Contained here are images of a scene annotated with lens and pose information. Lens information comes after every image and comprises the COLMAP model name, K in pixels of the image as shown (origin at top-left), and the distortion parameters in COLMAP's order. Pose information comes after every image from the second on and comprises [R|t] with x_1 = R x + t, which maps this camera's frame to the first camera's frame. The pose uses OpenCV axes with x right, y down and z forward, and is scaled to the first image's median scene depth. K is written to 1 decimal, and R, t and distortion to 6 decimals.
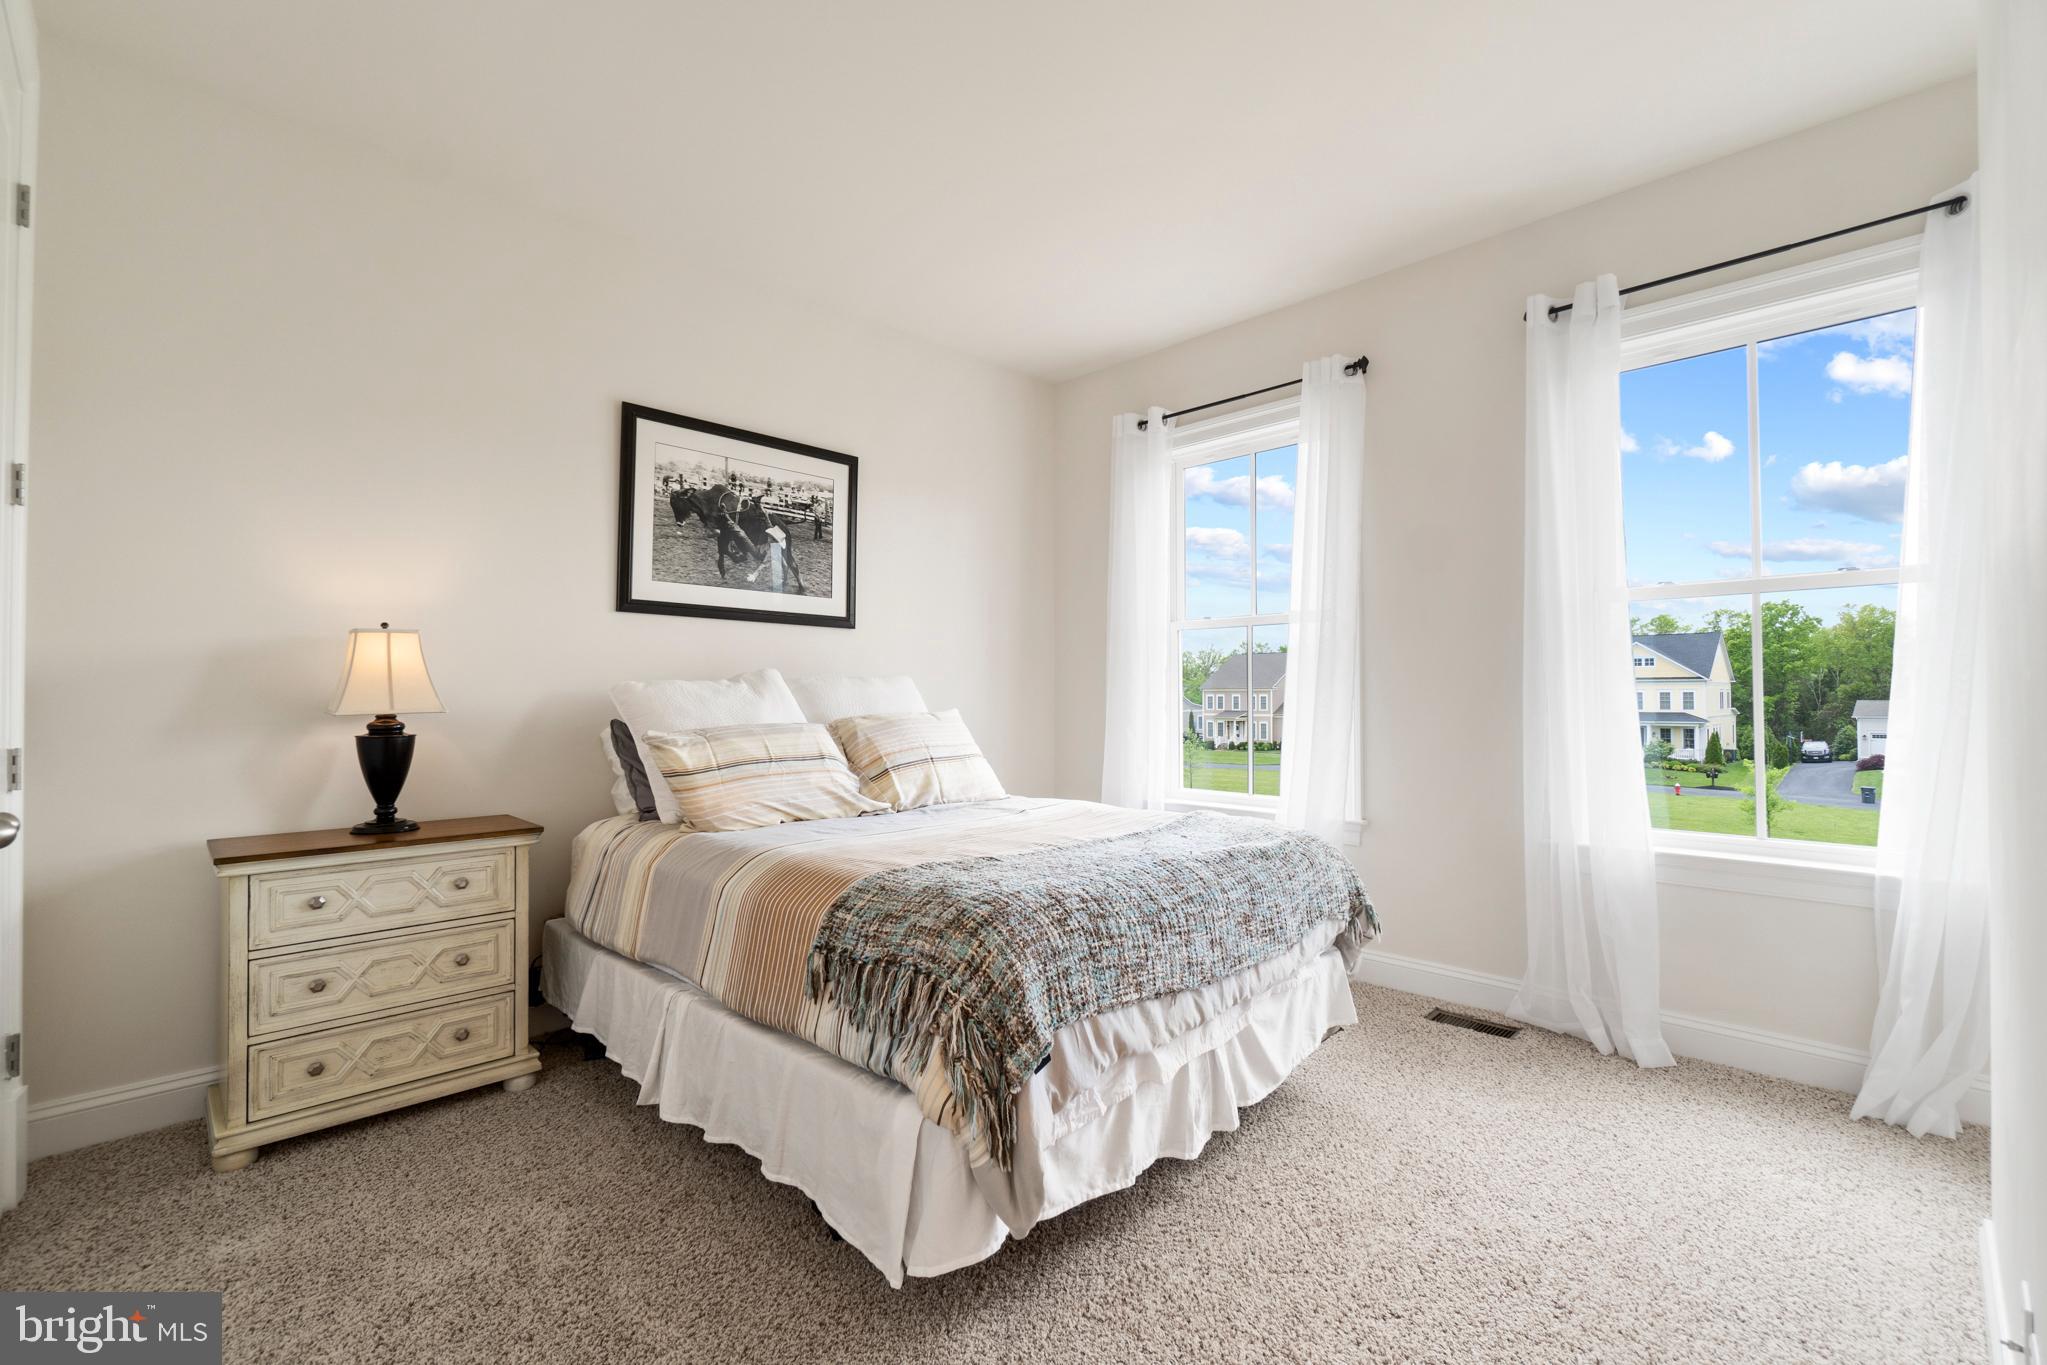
lens RADIAL K [[907.3, 0, 1005.9], [0, 907.3, 683.0], [0, 0, 1]] dist [-0.001485, -0.000754]
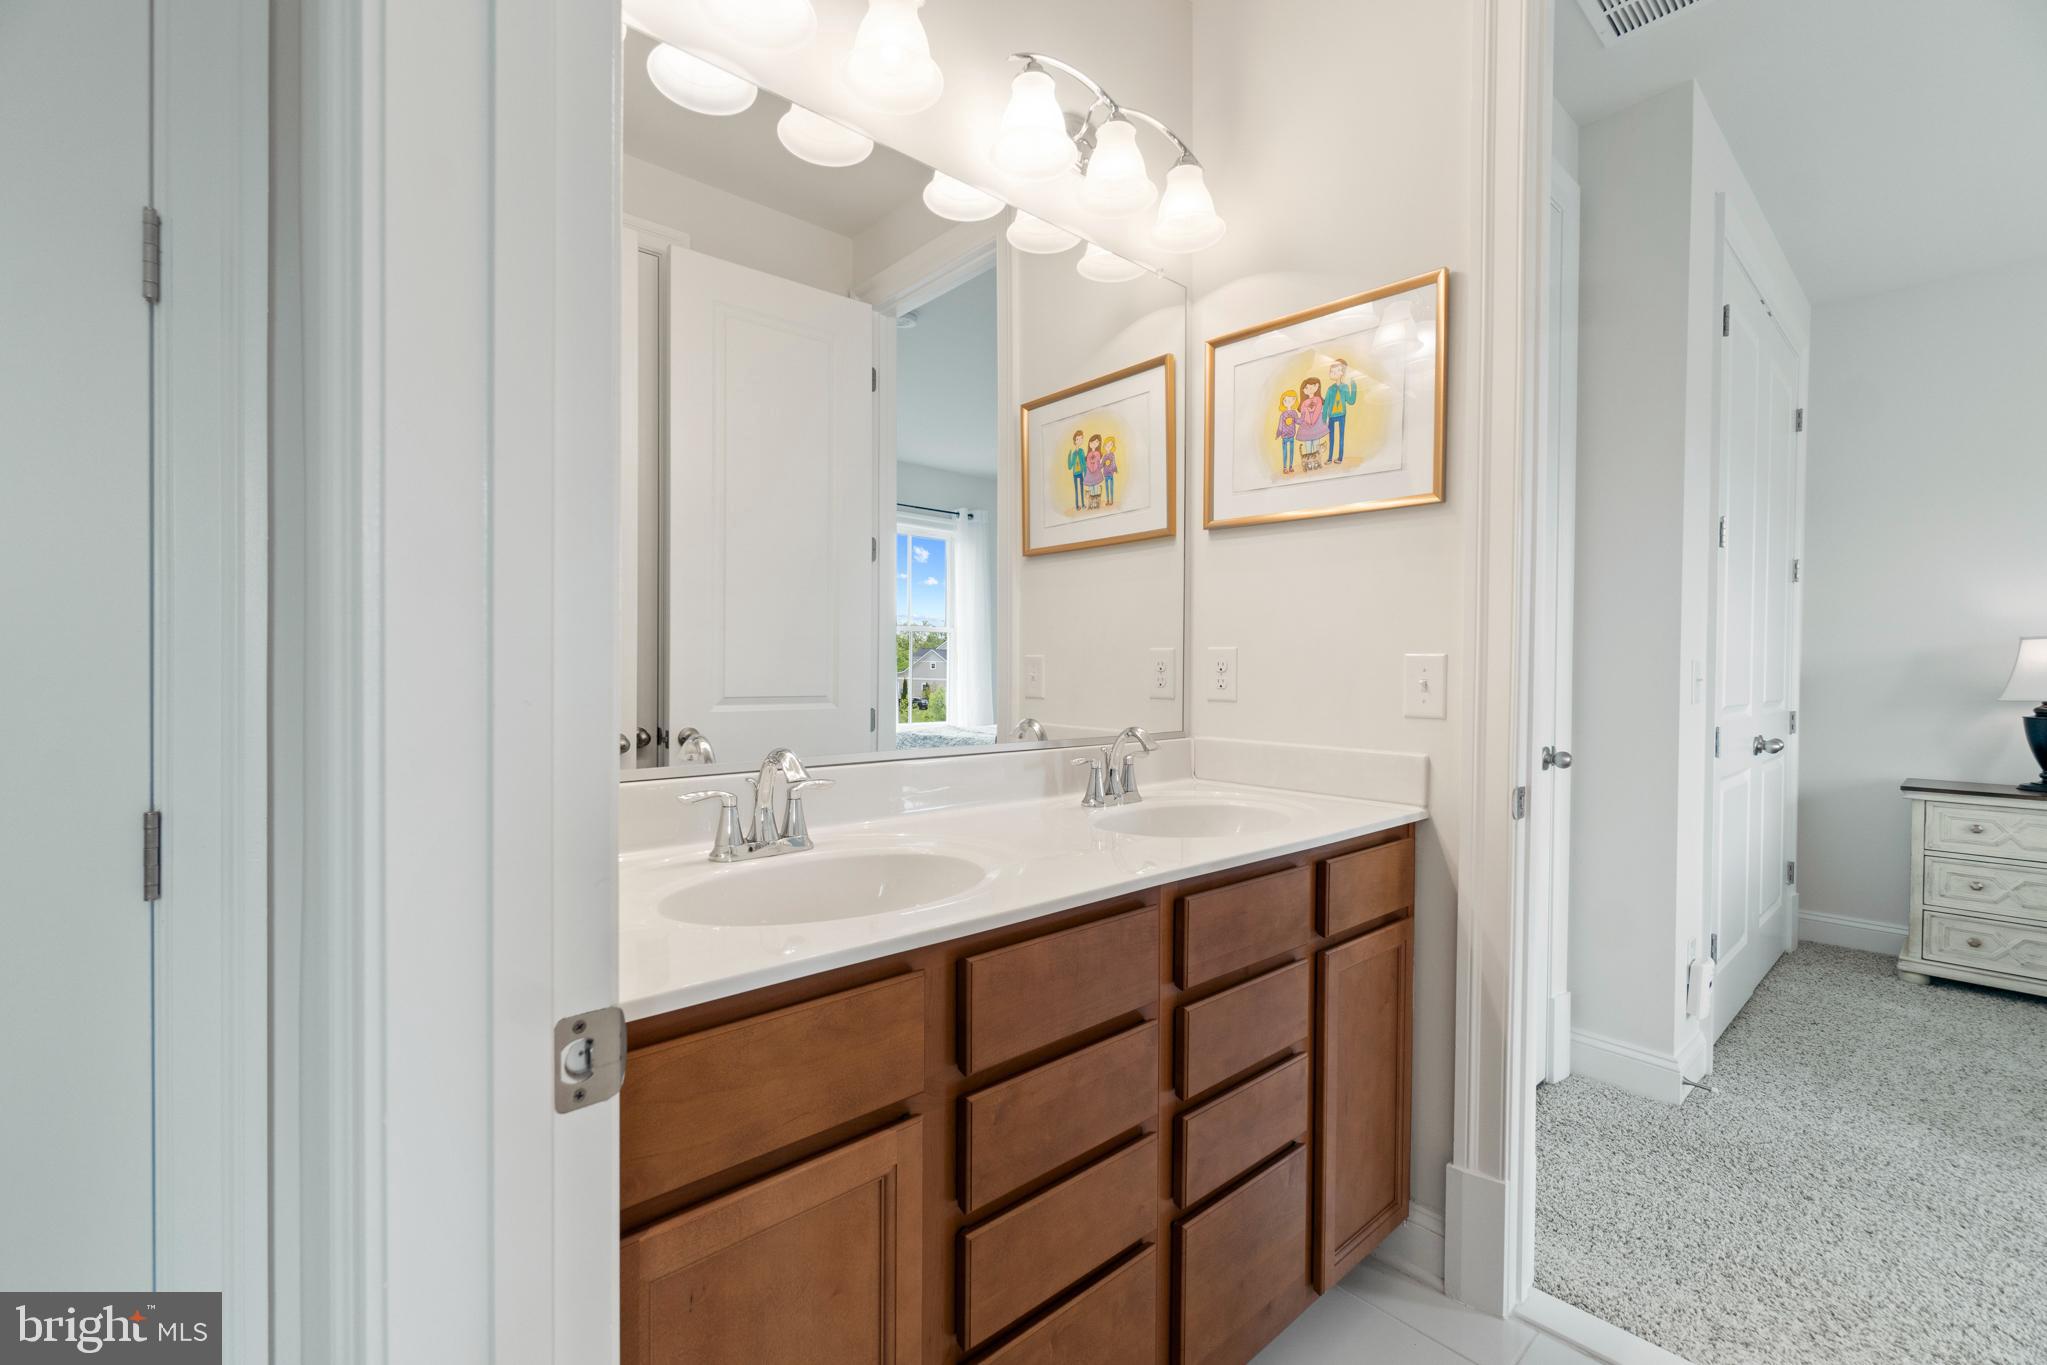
lens RADIAL K [[907.3, 0, 1005.7], [0, 907.3, 682.6], [0, 0, 1]] dist [-0.001485, -0.000754]
pose [[-0.024316, 0.007644, -0.999675, 0.720726], [-0.000657, 0.999970, 0.007662, -0.001139], [0.999704, 0.000843, -0.024310, -0.516578]]
